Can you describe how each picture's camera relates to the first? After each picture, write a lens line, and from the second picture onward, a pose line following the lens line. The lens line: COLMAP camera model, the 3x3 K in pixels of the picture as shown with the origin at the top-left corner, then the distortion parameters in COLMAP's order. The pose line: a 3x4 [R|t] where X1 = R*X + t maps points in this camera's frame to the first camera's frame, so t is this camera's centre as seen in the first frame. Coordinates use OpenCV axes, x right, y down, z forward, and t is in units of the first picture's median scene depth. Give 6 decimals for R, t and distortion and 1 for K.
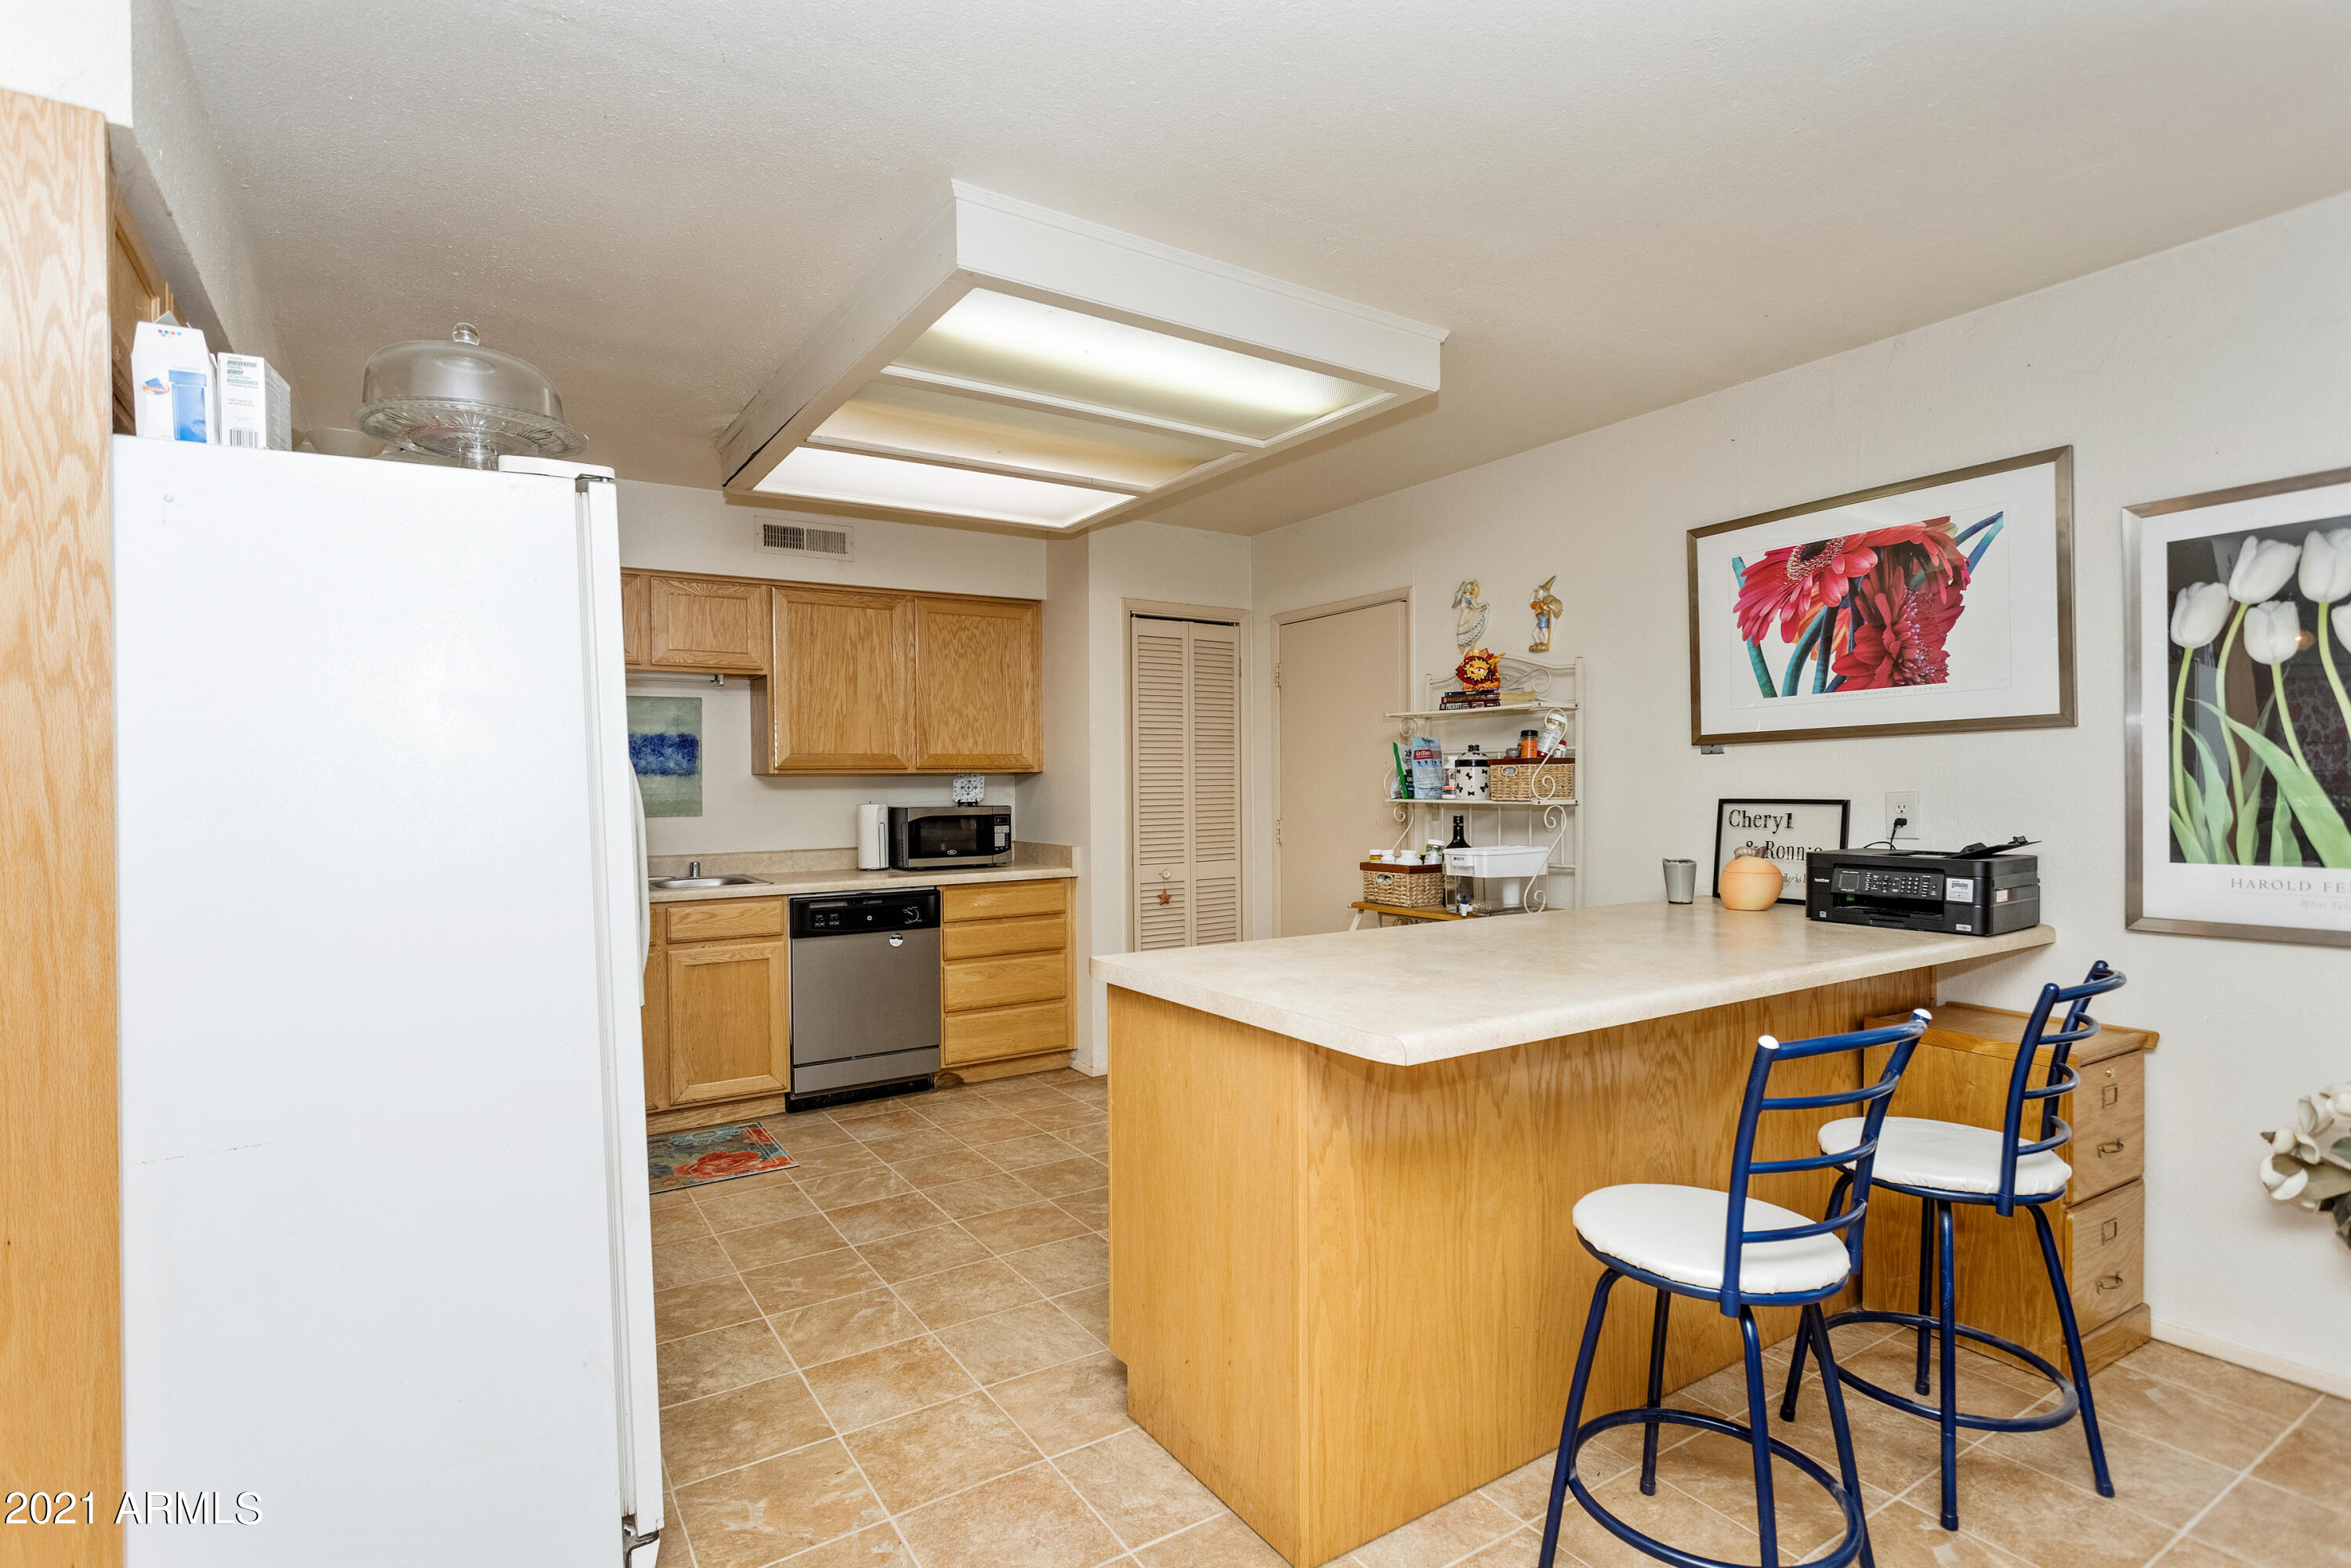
lens RADIAL K [[1129.3, 0, 1157.0], [0, 1129.3, 809.2], [0, 0, 1]] dist [-0.003176, 0.000442]
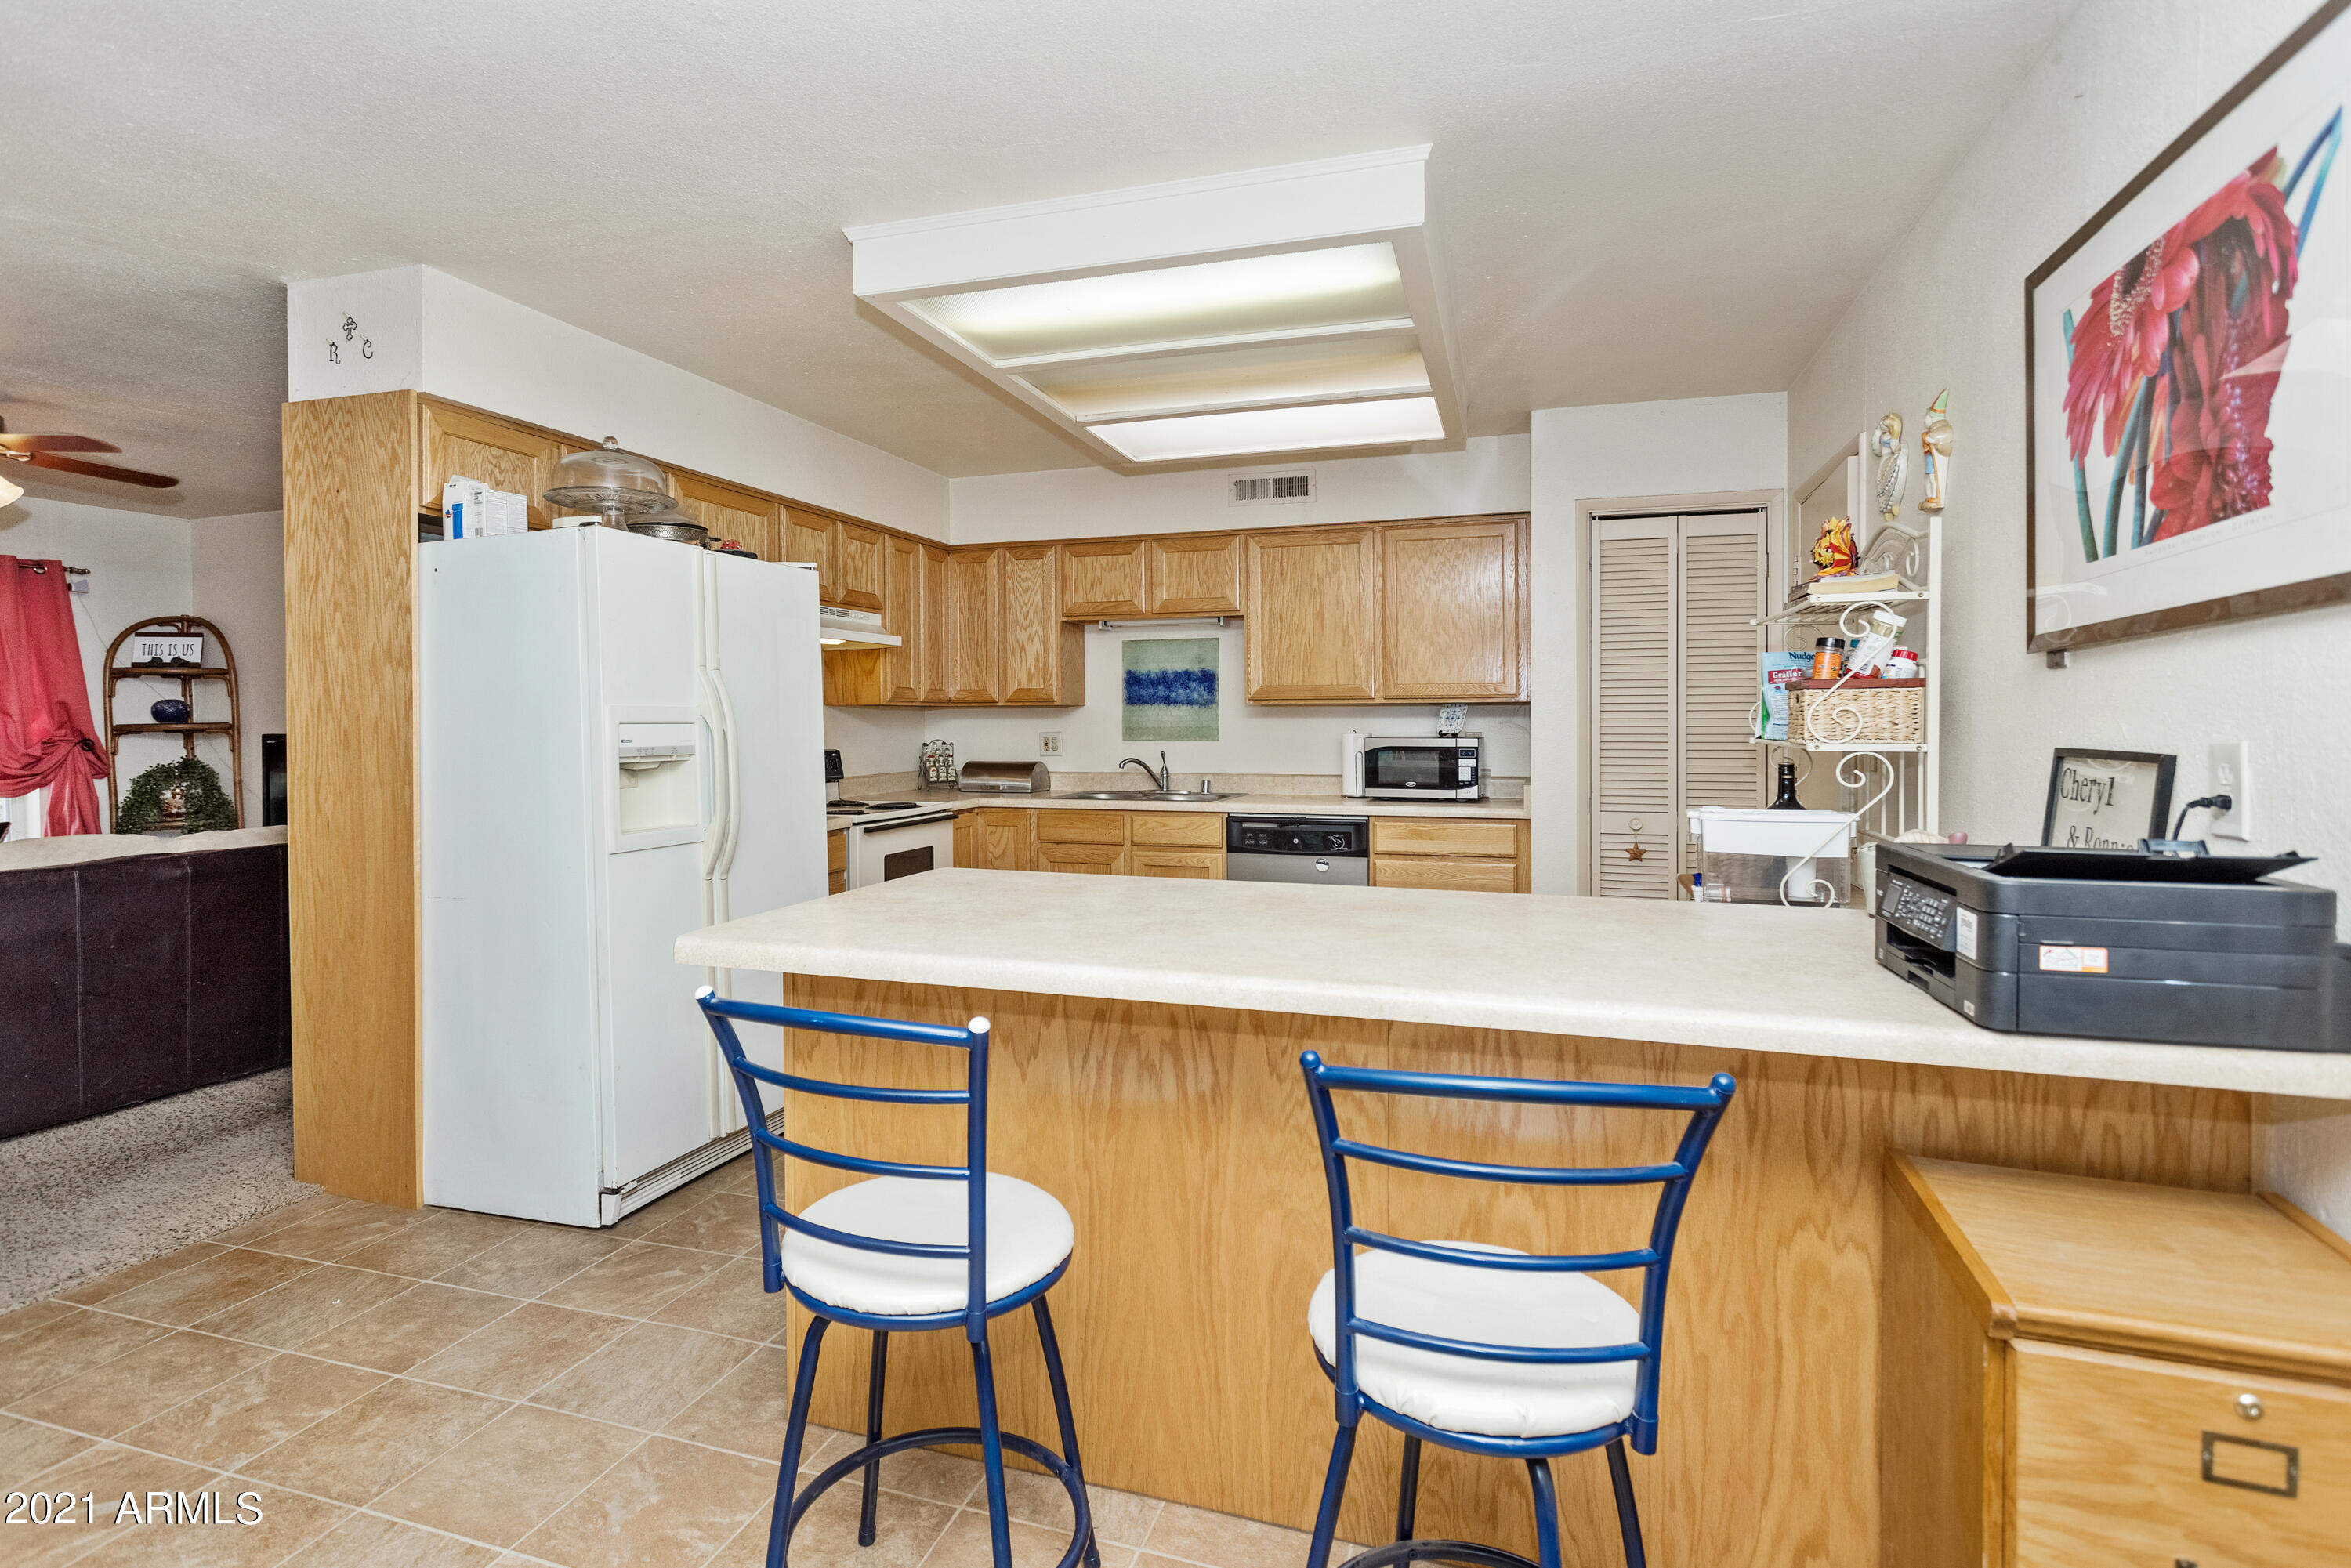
lens RADIAL K [[1154.6, 0, 1175.0], [0, 1154.6, 736.5], [0, 0, 1]] dist [0.020196, -0.000327]
pose [[0.647042, 0.020369, -0.762183, 0.573350], [-0.022289, 0.999721, 0.007795, -0.008038], [0.762129, 0.011945, 0.647315, 0.253268]]
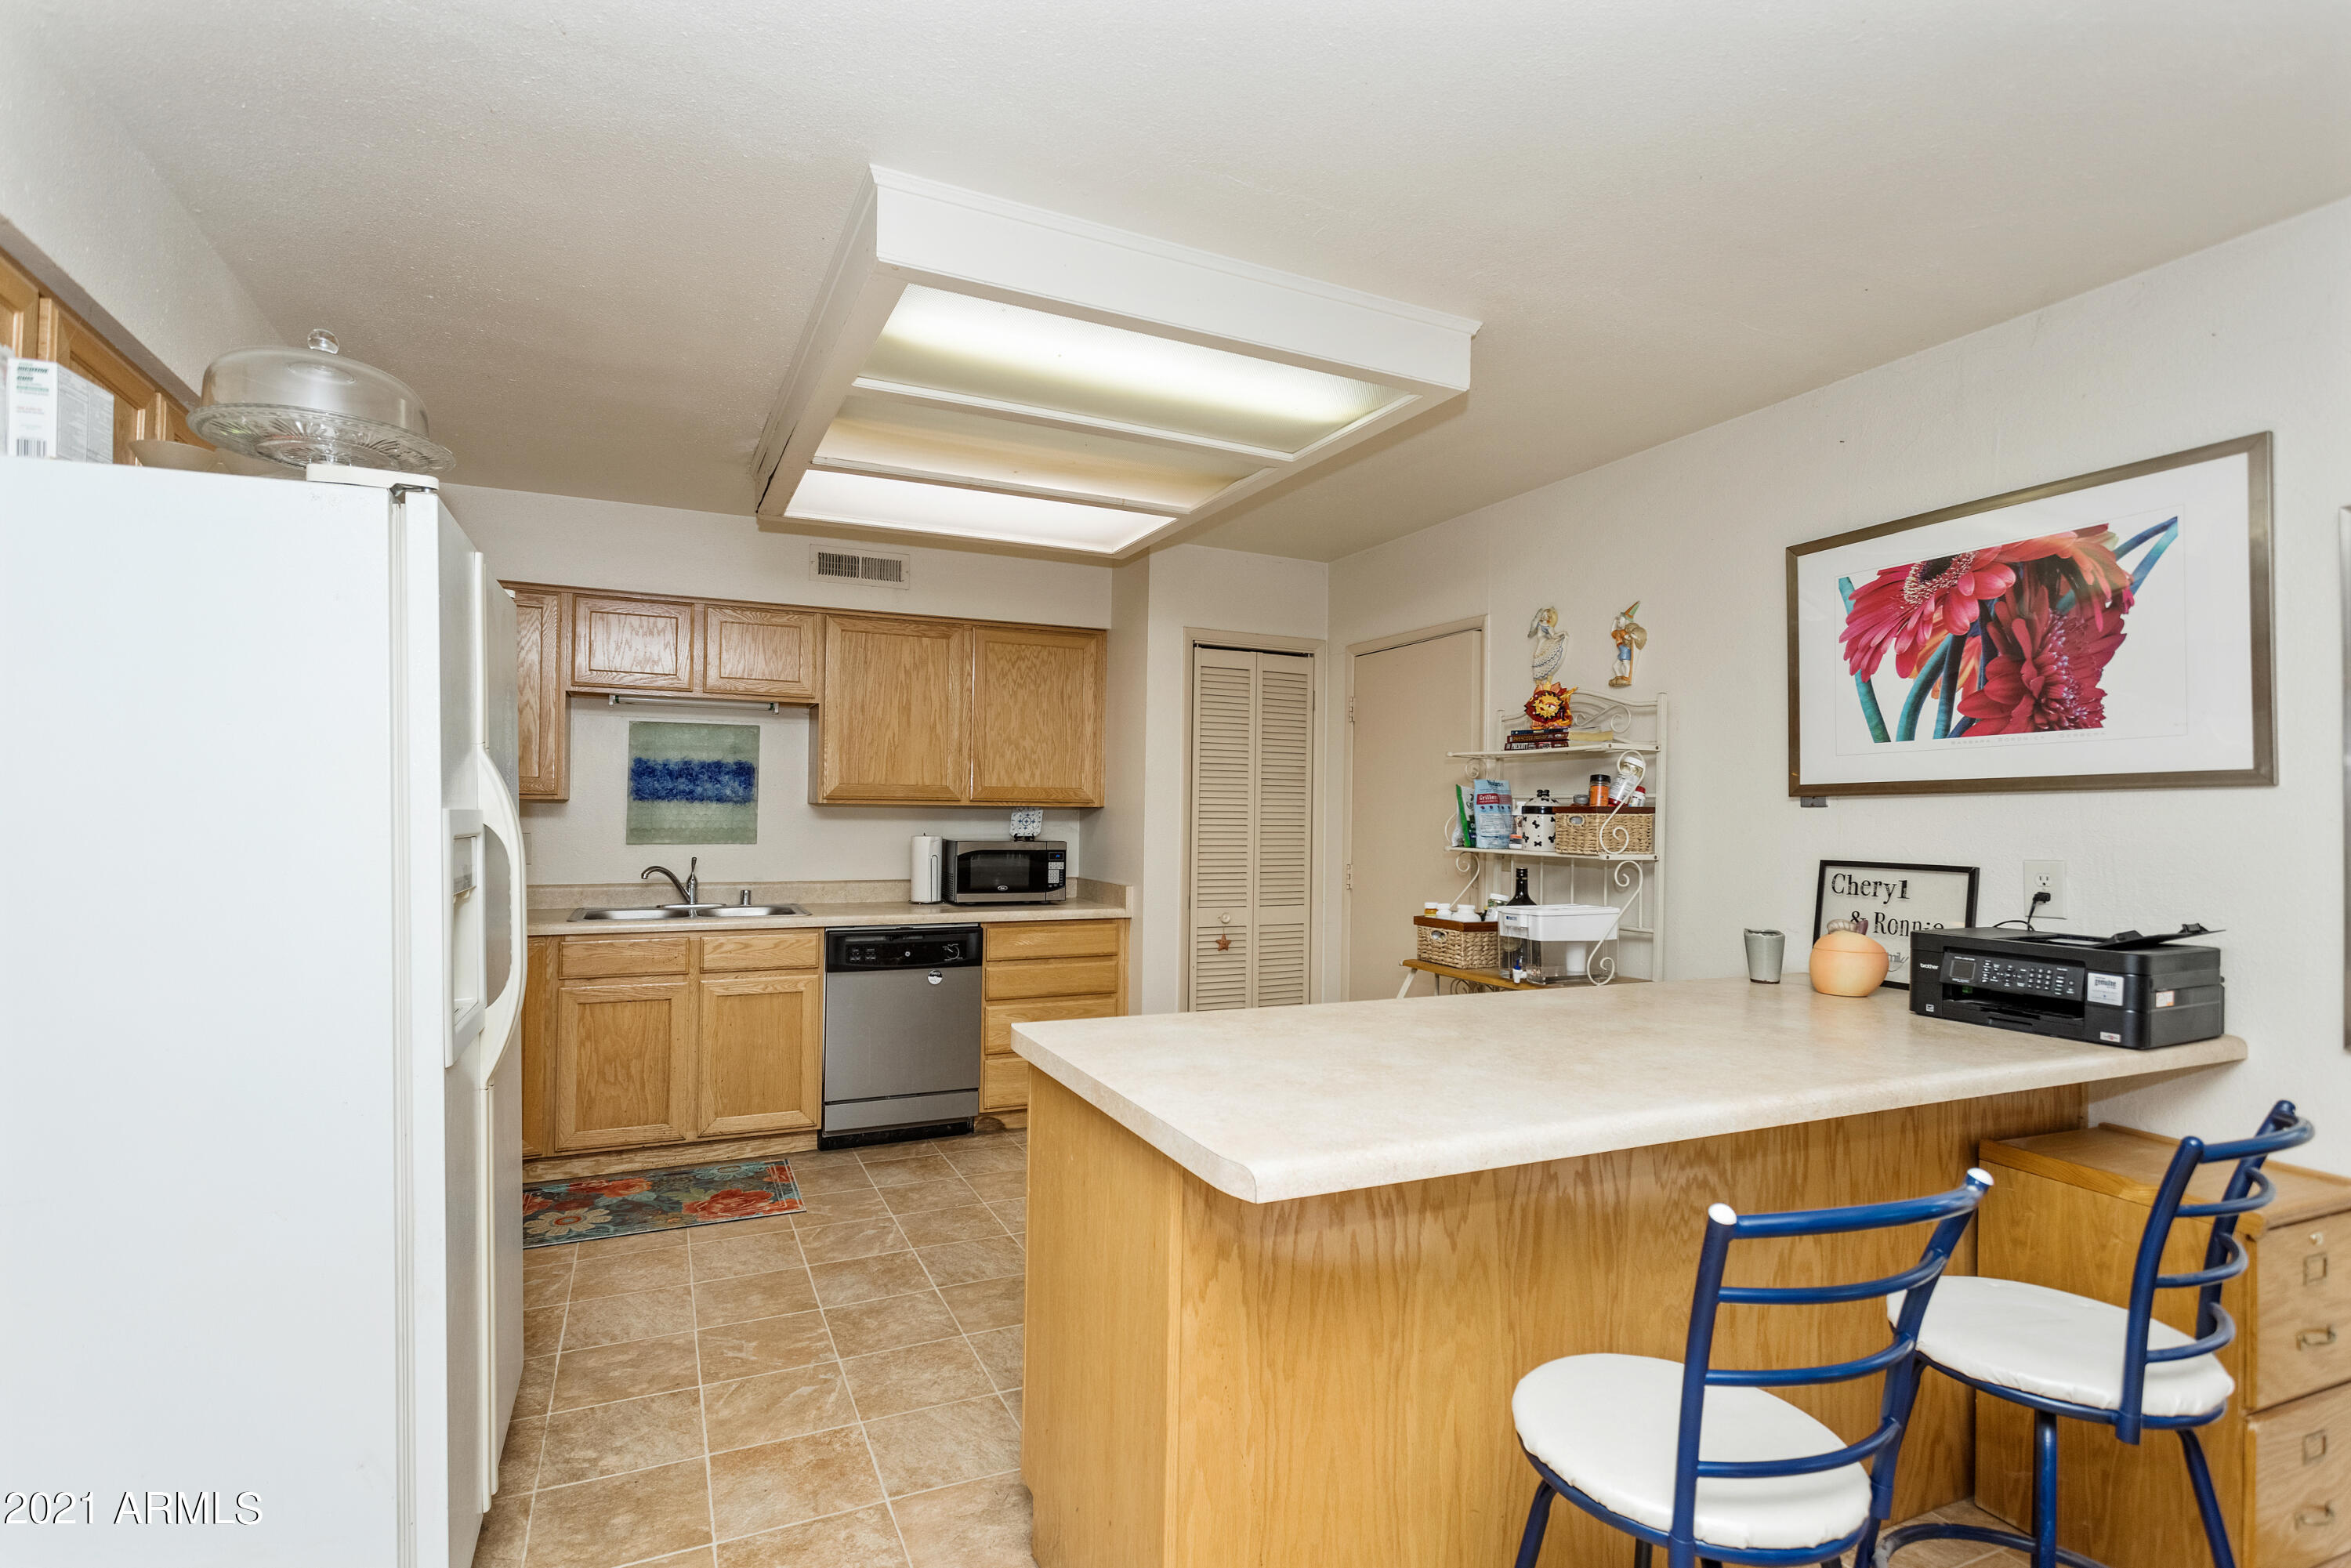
lens RADIAL K [[1120.0, 0, 1156.9], [0, 1120.0, 811.5], [0, 0, 1]] dist [-0.000101, -0.000296]
pose [[0.990392, 0.023302, -0.136309, 0.101333], [-0.026712, 0.999373, -0.023238, -0.011172], [0.135682, 0.026655, 0.990394, 0.081842]]
